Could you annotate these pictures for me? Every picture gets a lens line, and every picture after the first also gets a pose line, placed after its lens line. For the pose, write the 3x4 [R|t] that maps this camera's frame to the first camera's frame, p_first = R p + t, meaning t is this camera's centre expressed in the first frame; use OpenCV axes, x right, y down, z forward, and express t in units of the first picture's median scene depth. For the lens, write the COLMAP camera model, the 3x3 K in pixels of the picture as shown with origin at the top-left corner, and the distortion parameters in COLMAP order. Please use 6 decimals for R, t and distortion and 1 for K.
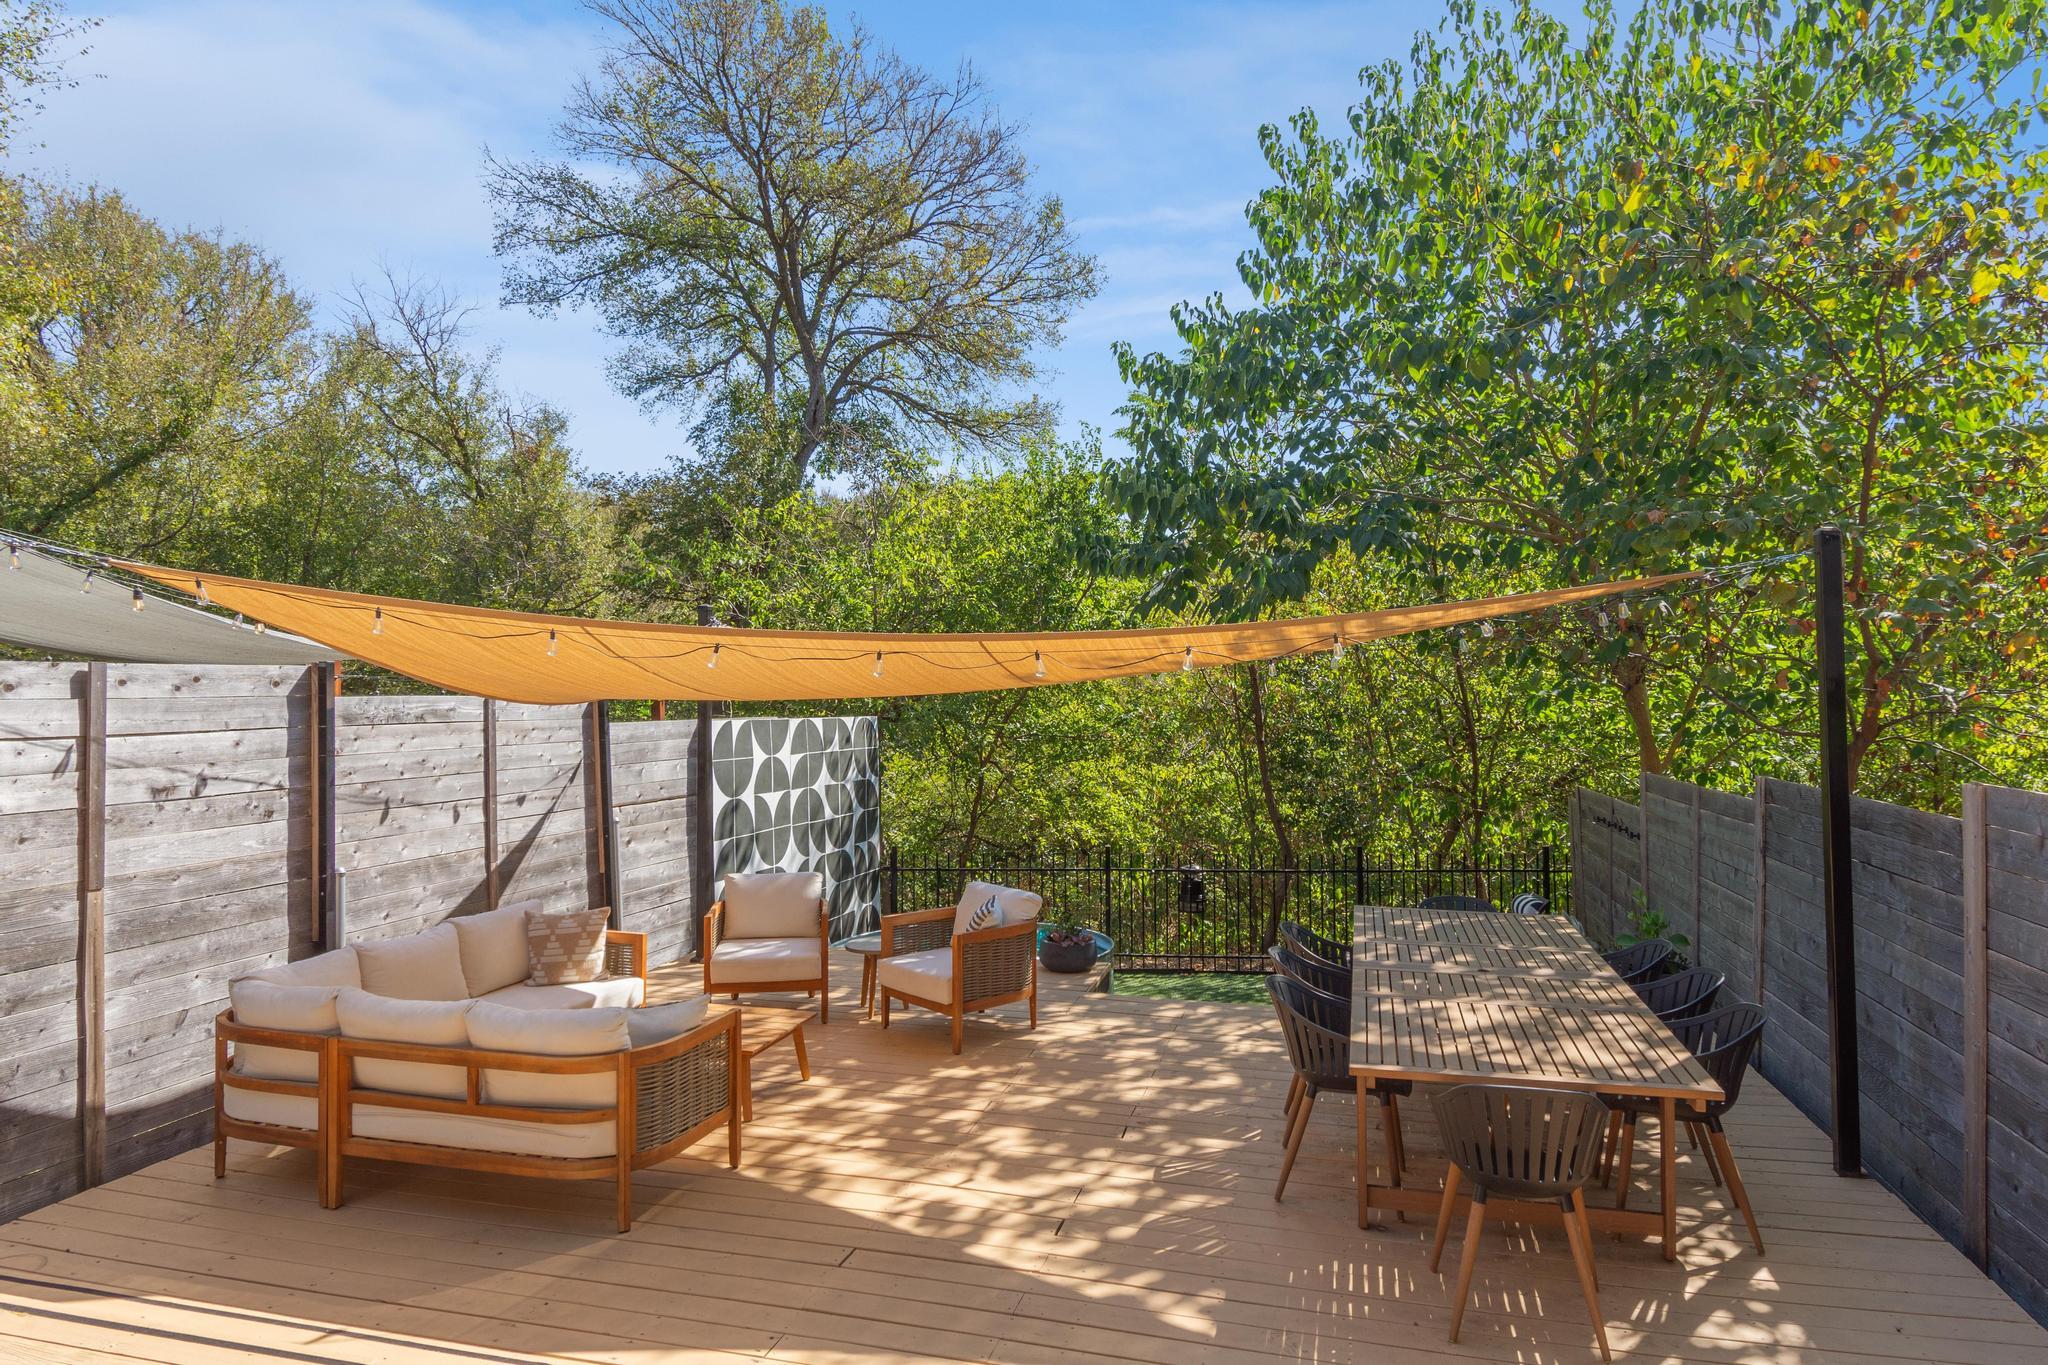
lens RADIAL K [[1202.8, 0, 1010.9], [0, 1202.8, 691.7], [0, 0, 1]] dist [0.005615, -0.006679]
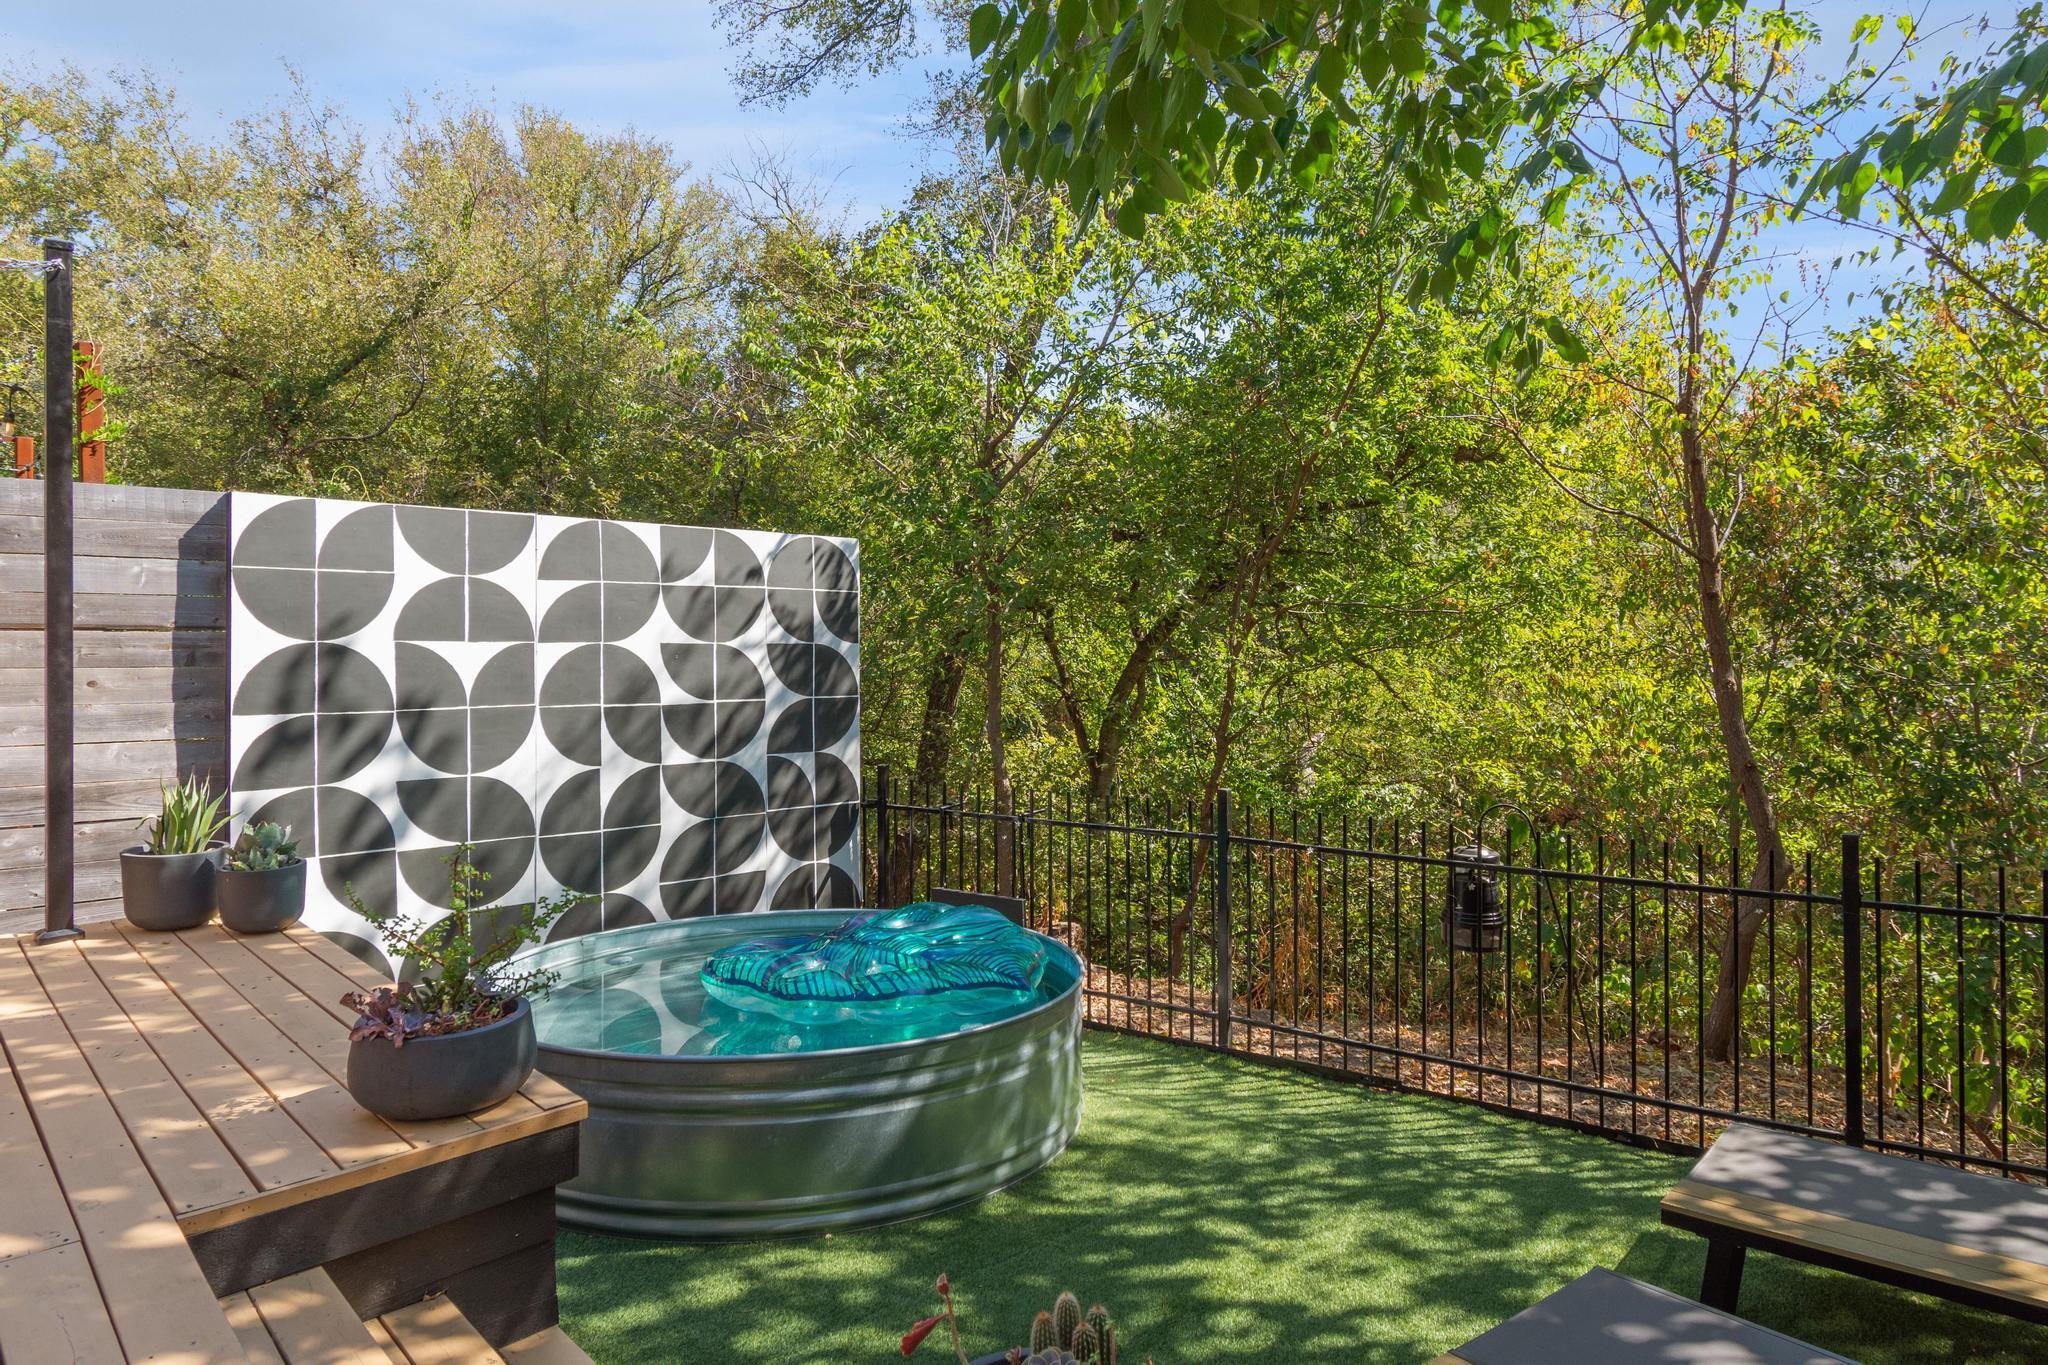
lens RADIAL K [[1202.8, 0, 1007.5], [0, 1202.8, 669.0], [0, 0, 1]] dist [0.005615, -0.006679]
pose [[0.858498, 0.016398, -0.512555, 0.261800], [-0.003023, 0.999633, 0.026917, 0.070167], [0.512808, -0.021559, 0.858233, 0.570868]]
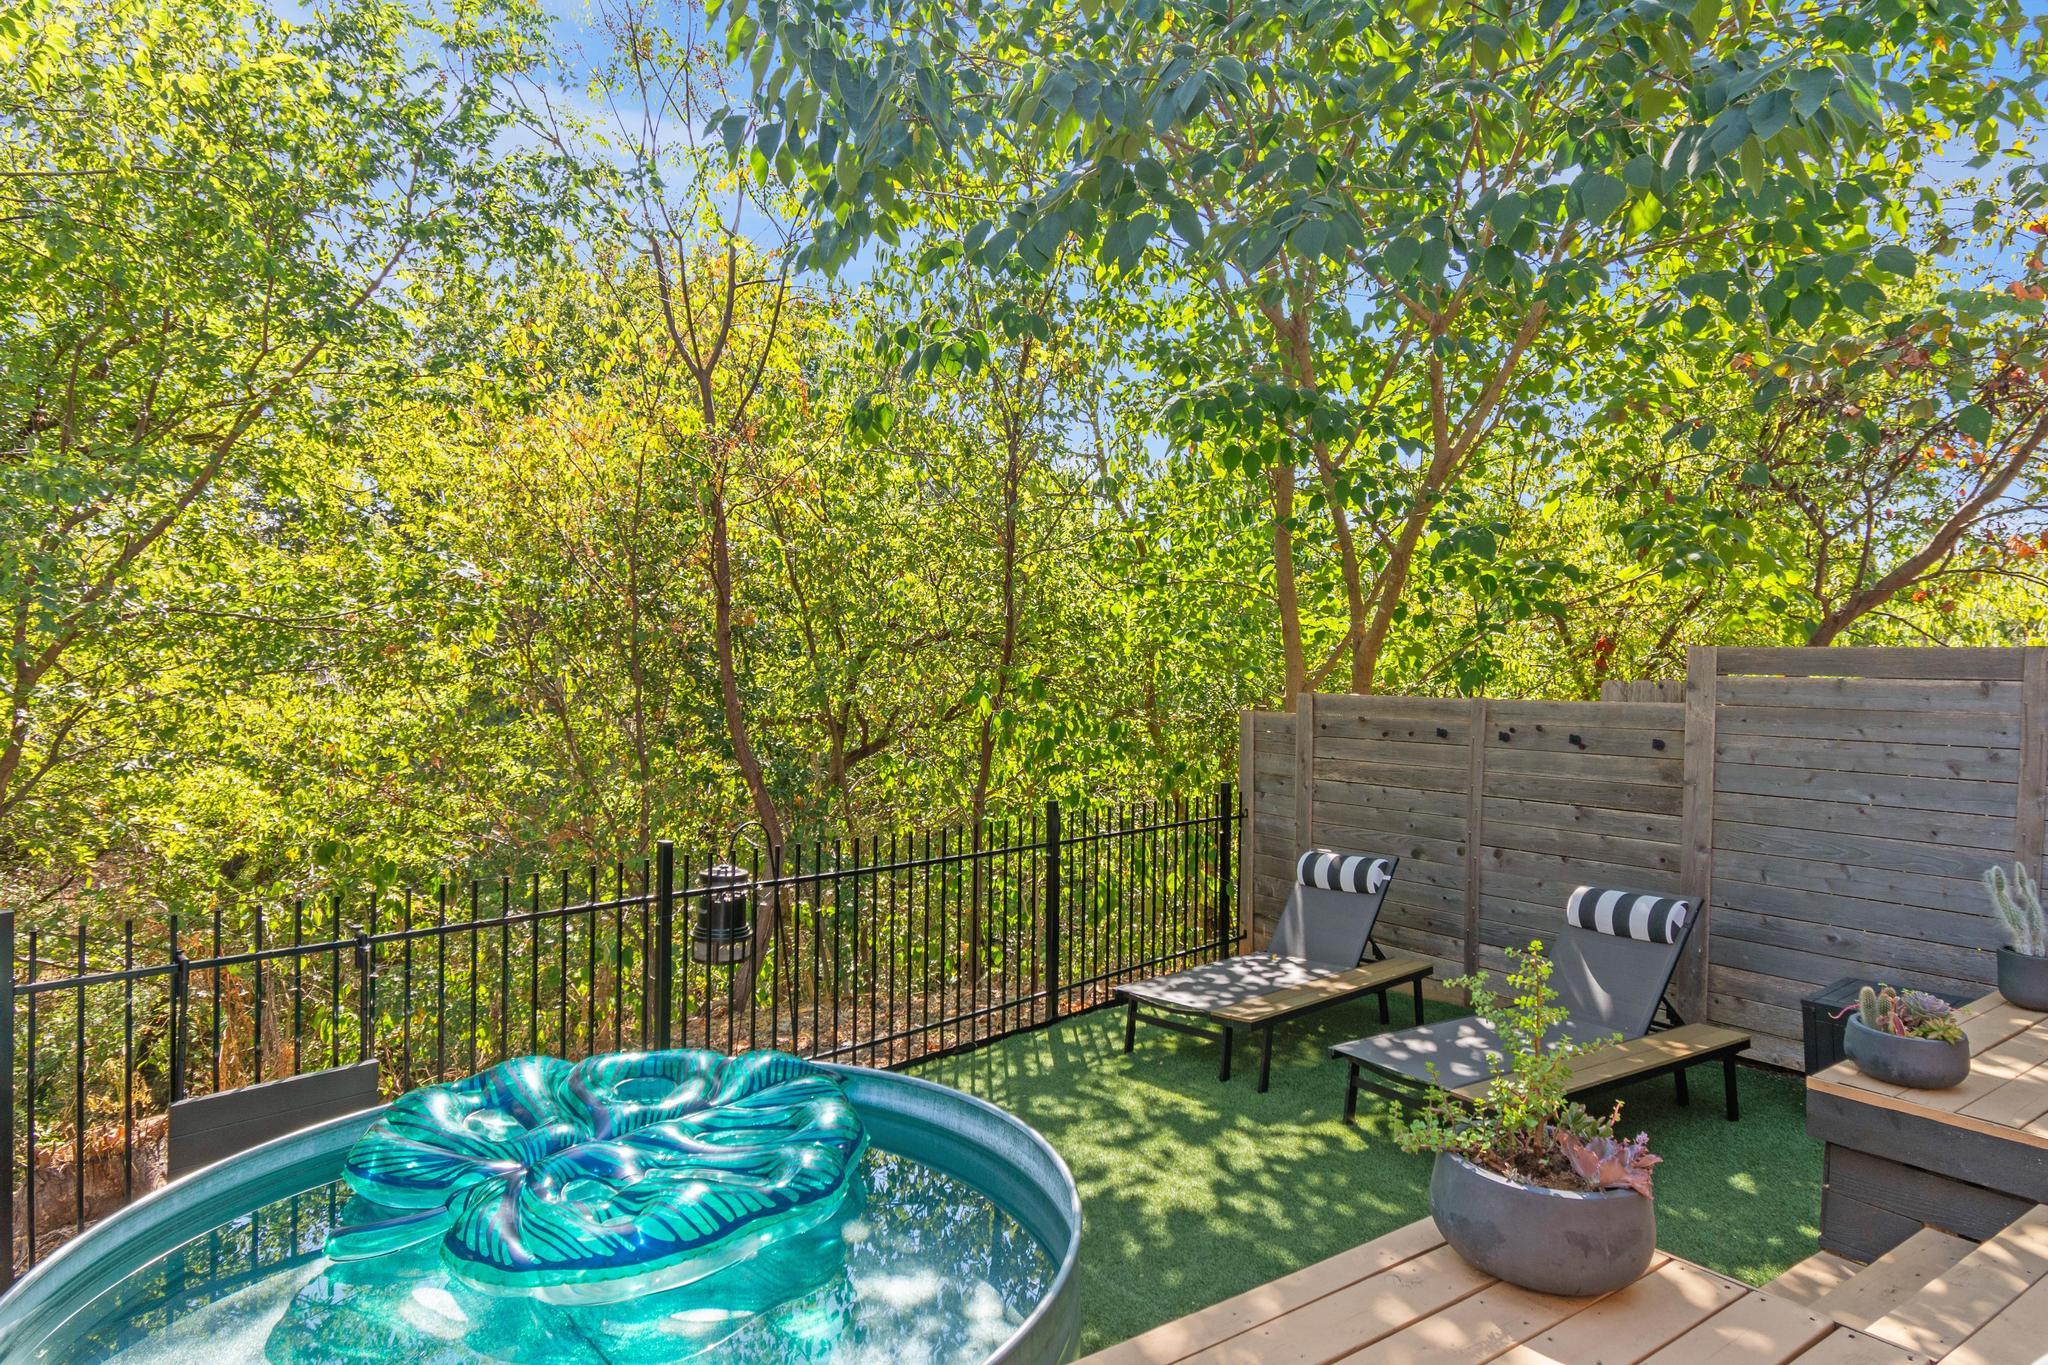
lens RADIAL K [[1202.8, 0, 1019.4], [0, 1202.8, 688.6], [0, 0, 1]] dist [0.005615, -0.006679]
pose [[0.625373, 0.004635, 0.780312, -0.182850], [-0.023914, 0.999627, 0.013228, 0.066501], [-0.779959, -0.026932, 0.625250, 0.663809]]
